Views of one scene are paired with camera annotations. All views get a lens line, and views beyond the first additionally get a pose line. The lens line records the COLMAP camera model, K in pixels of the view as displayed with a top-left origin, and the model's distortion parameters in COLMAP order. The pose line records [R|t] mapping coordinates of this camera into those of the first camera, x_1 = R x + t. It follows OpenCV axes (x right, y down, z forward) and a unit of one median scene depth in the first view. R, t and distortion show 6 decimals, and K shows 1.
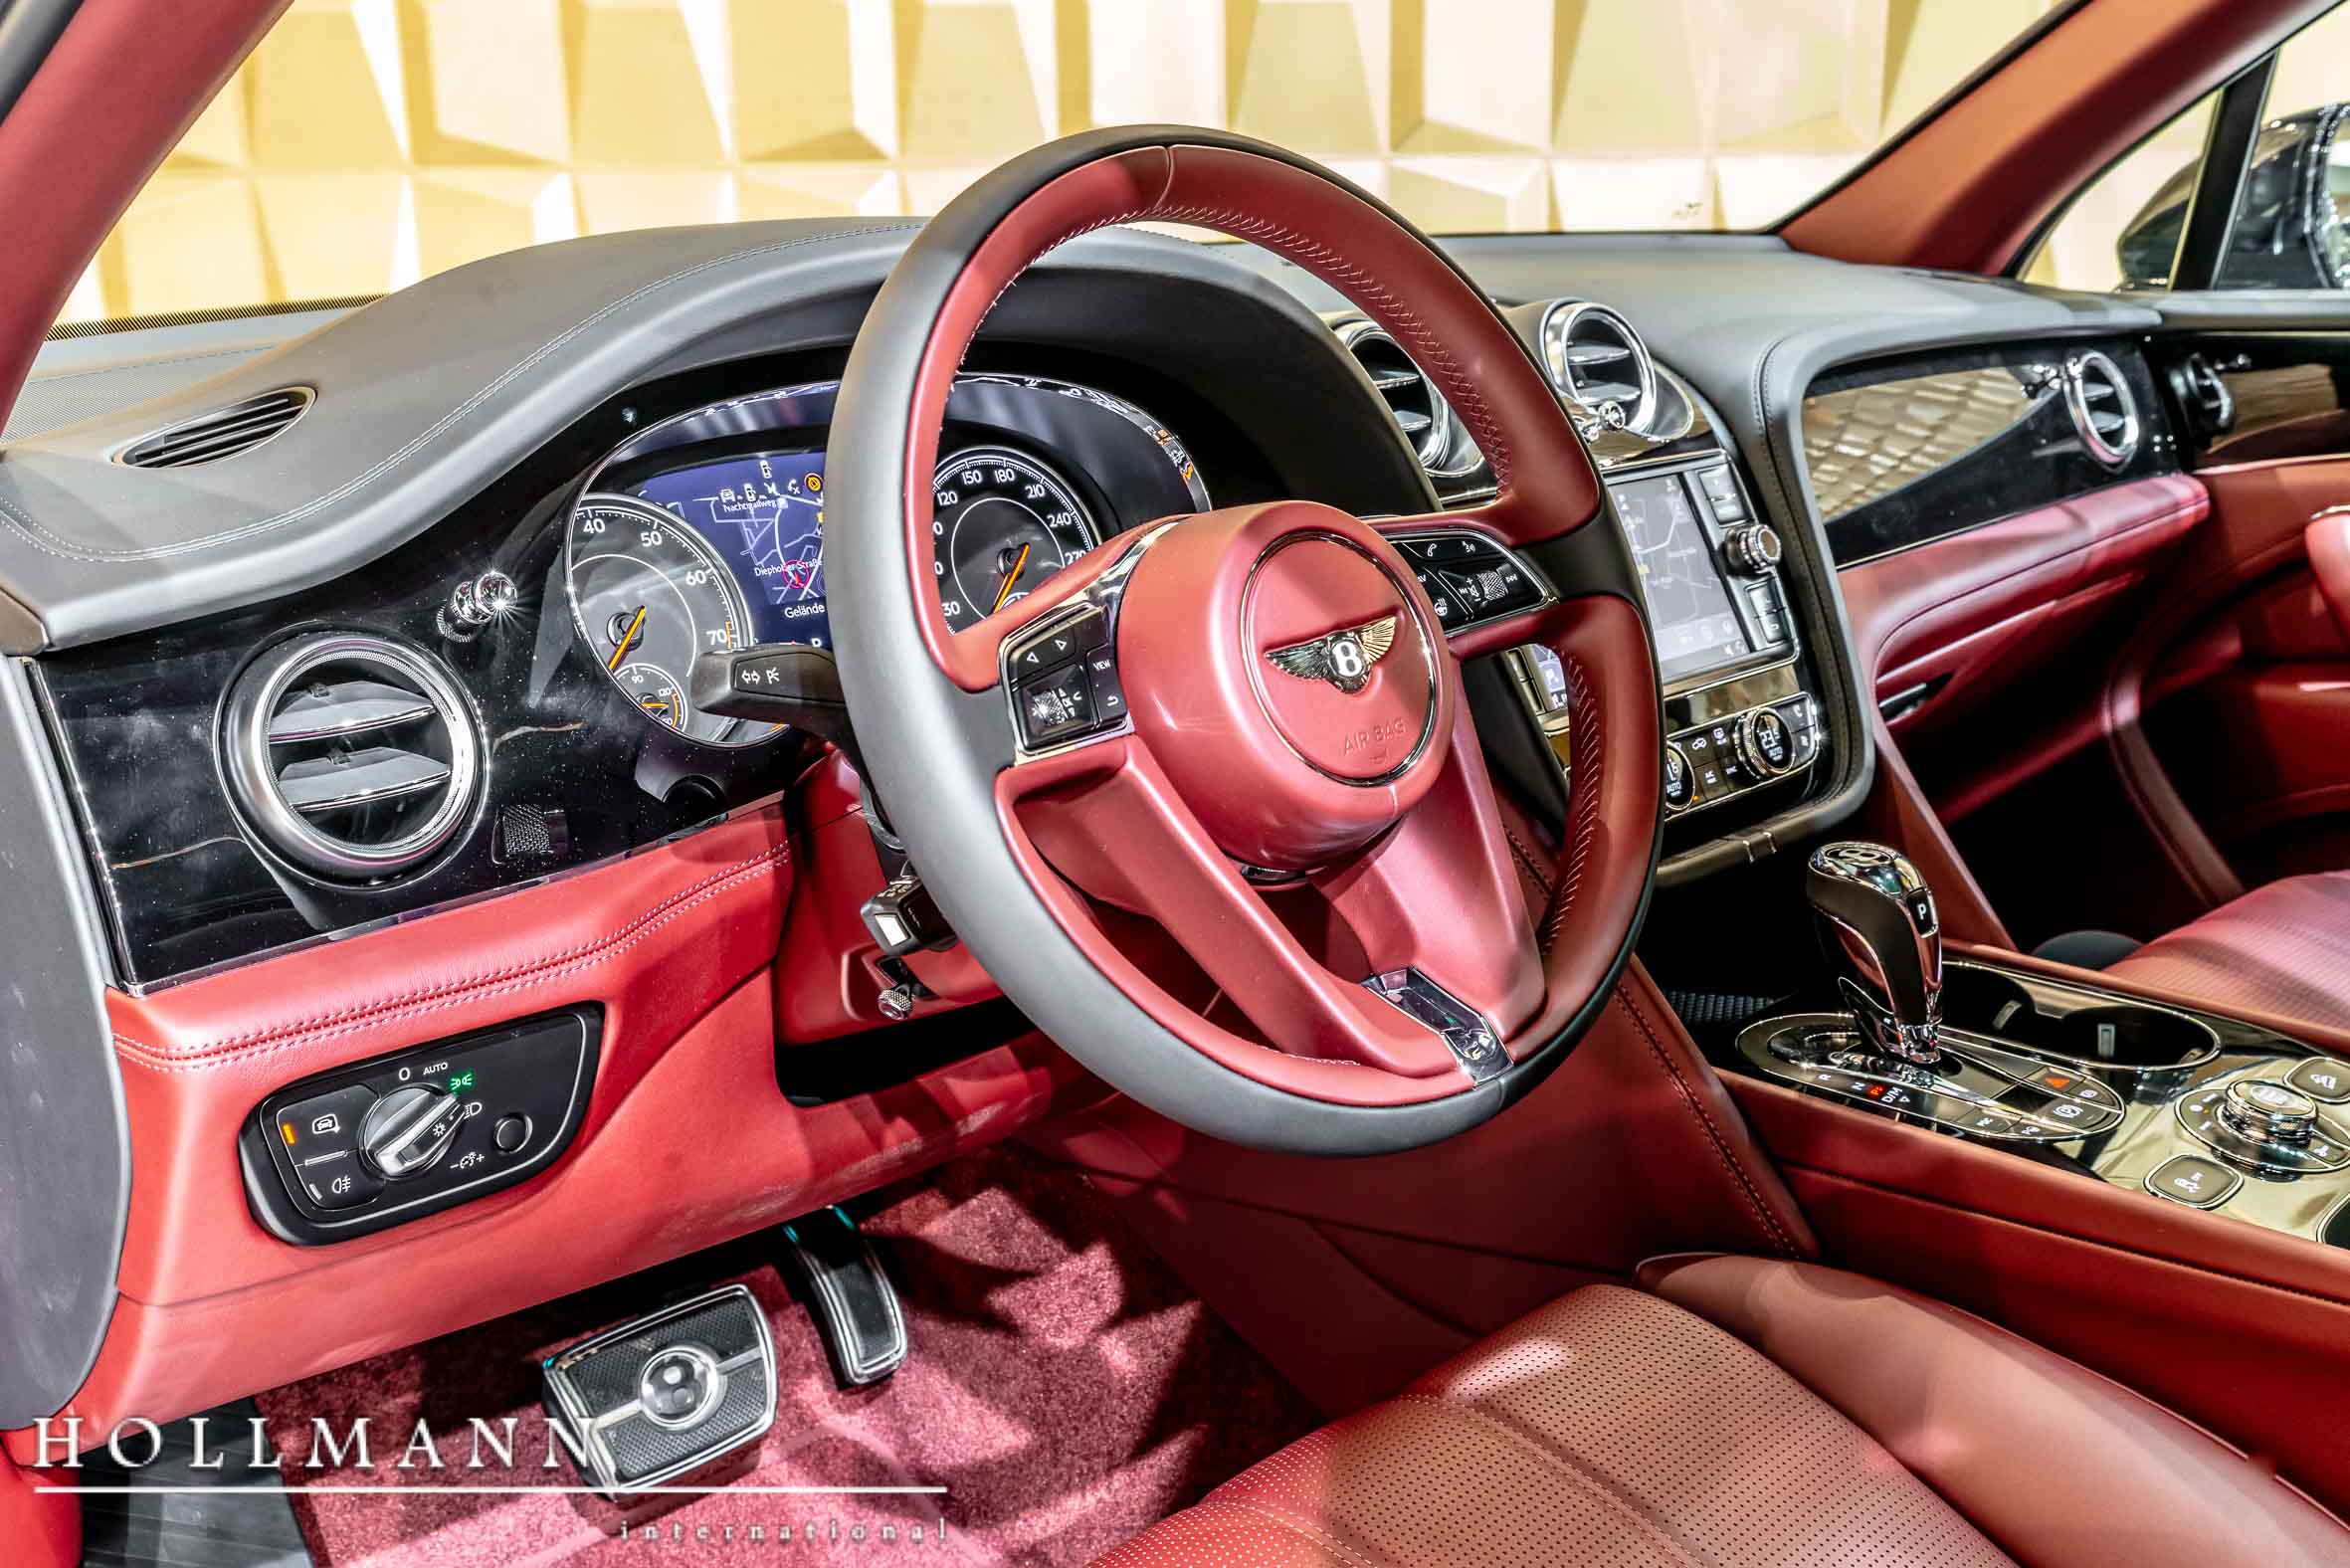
lens RADIAL K [[2379.5, 0, 1175.0], [0, 2379.5, 784.0], [0, 0, 1]] dist [0.023118, 0.014521]
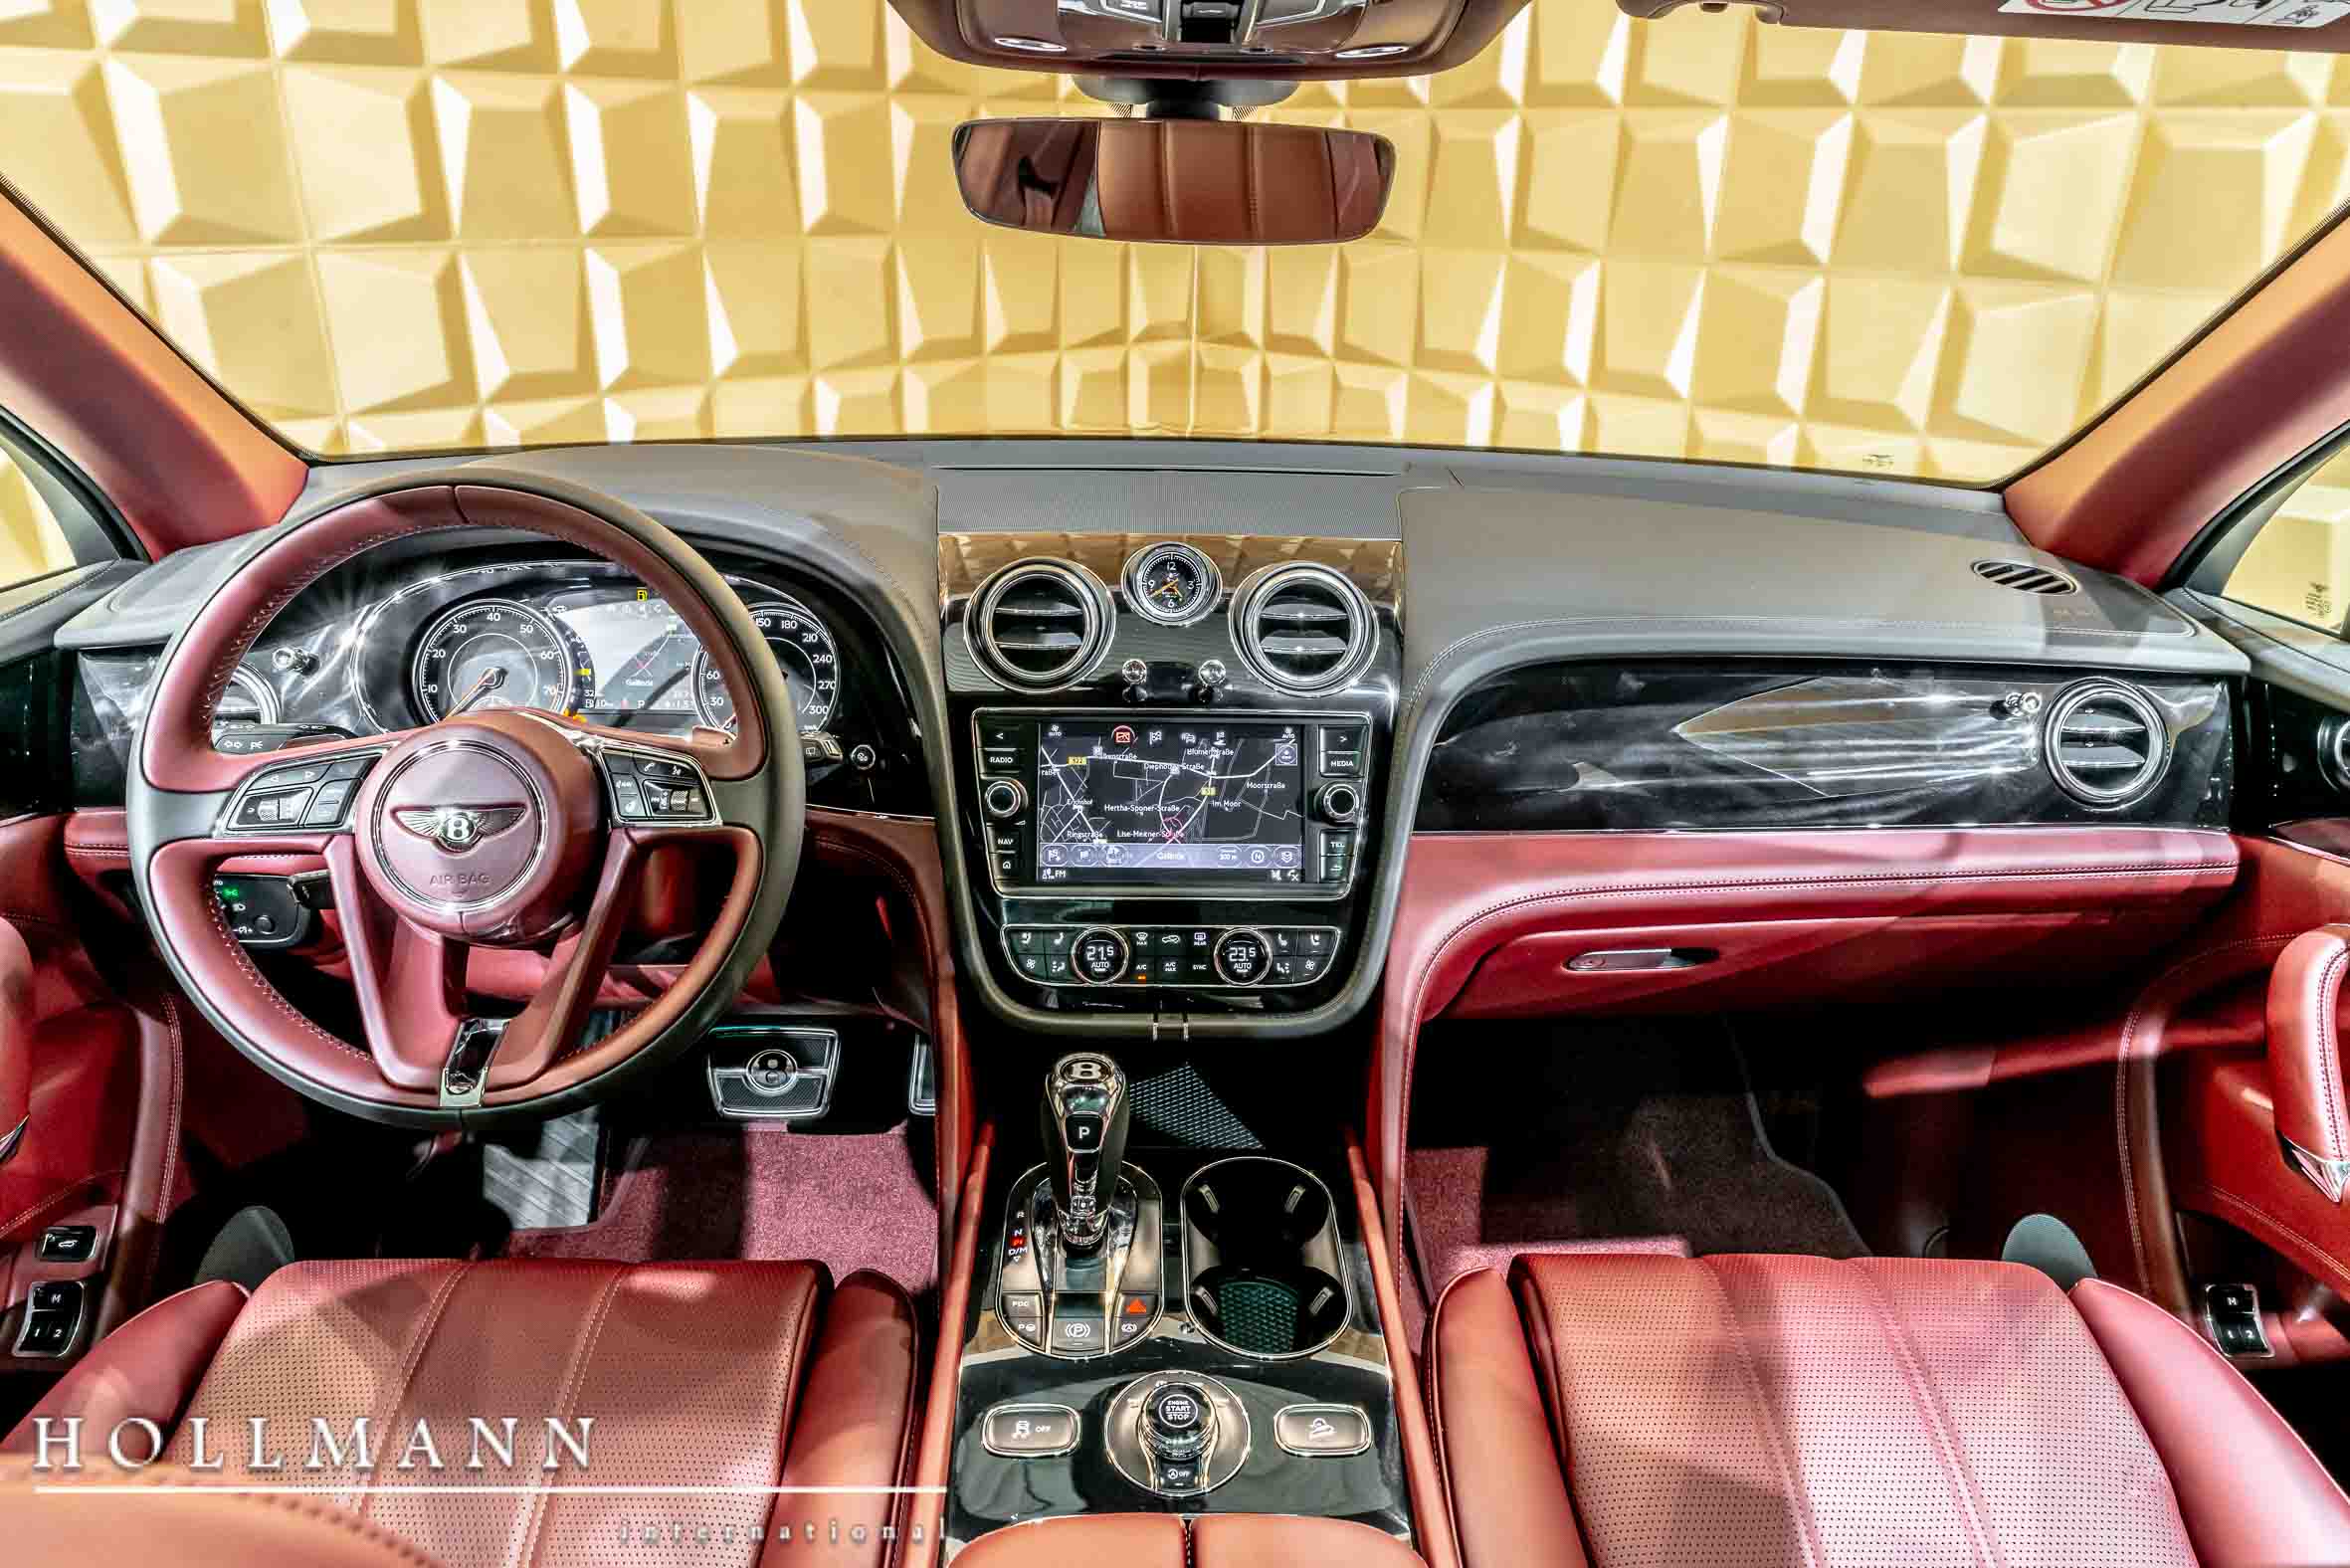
lens RADIAL K [[1541.4, 0, 1161.0], [0, 1541.4, 790.9], [0, 0, 1]] dist [0.006384, 0.000731]
pose [[0.709727, 0.294069, -0.640165, 0.516679], [-0.206380, 0.955632, 0.210177, -0.190103], [0.673569, -0.017051, 0.738928, 0.271167]]
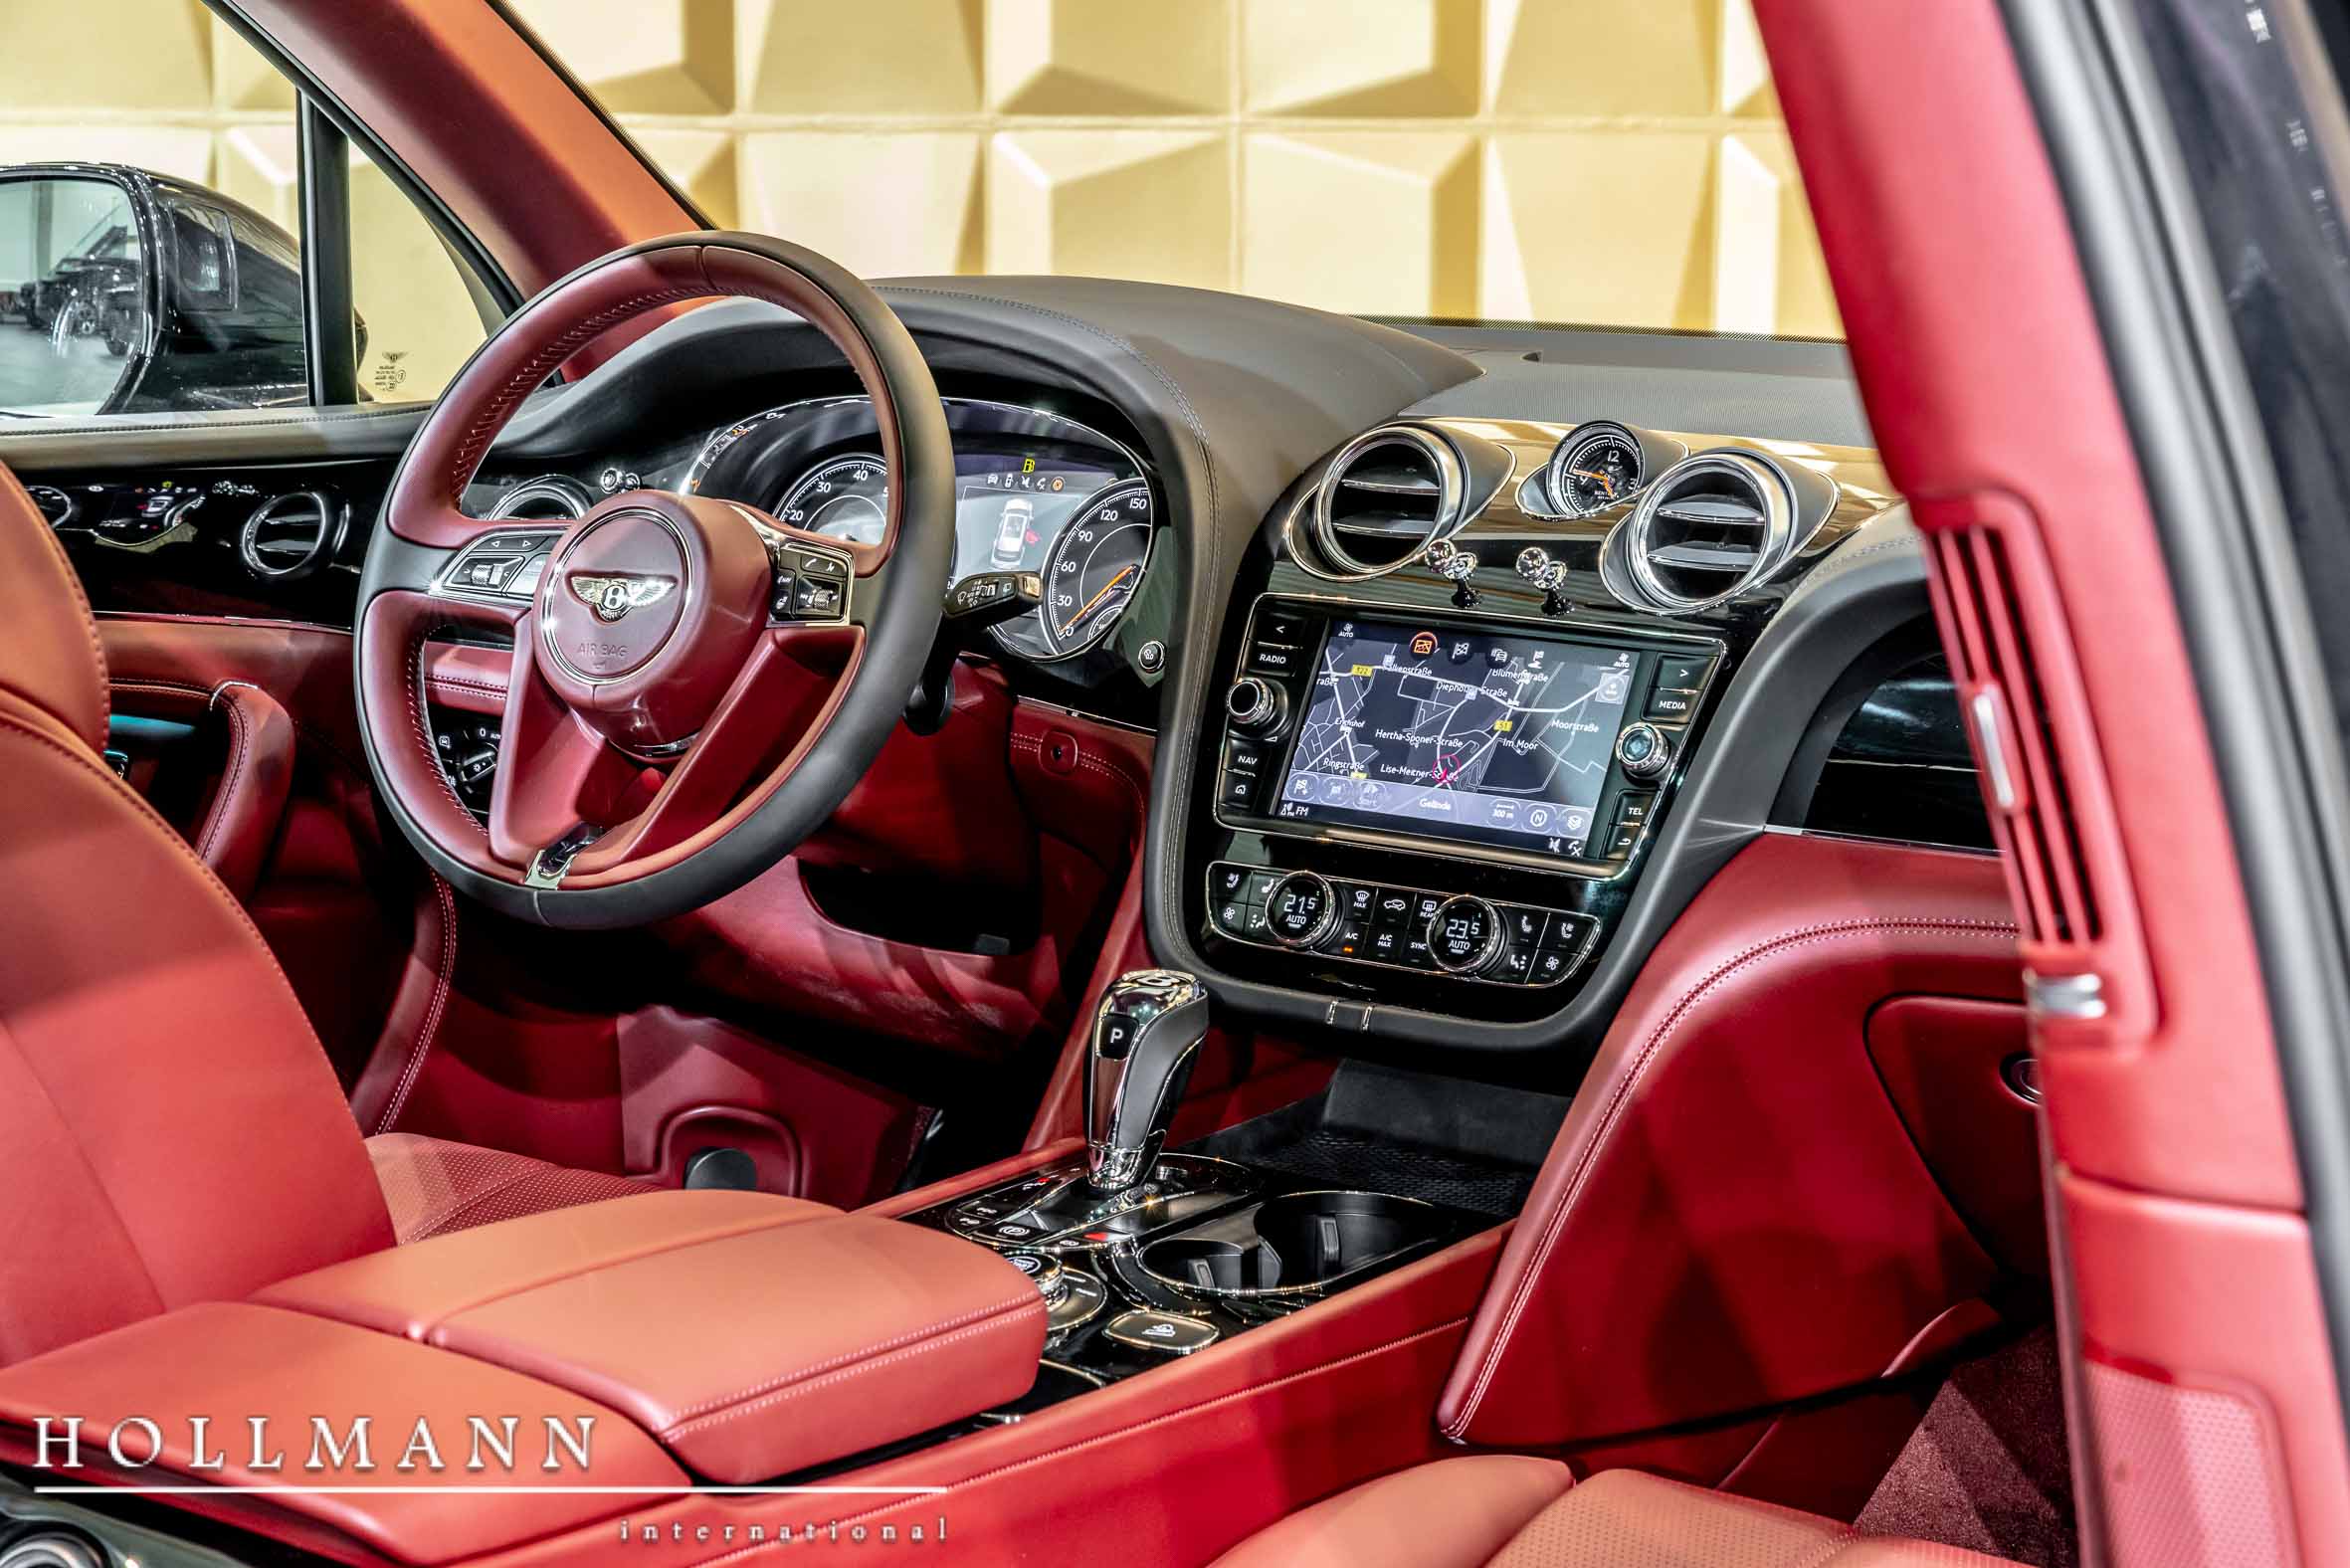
lens RADIAL K [[4721.8, 0, 1175.0], [0, 4721.8, 784.0], [0, 0, 1]] dist [0.053182, 0.132582]
pose [[0.141688, 0.180250, -0.973362, 1.452350], [-0.262066, 0.955030, 0.138708, -0.212524], [0.954592, 0.235432, 0.182554, 0.404075]]
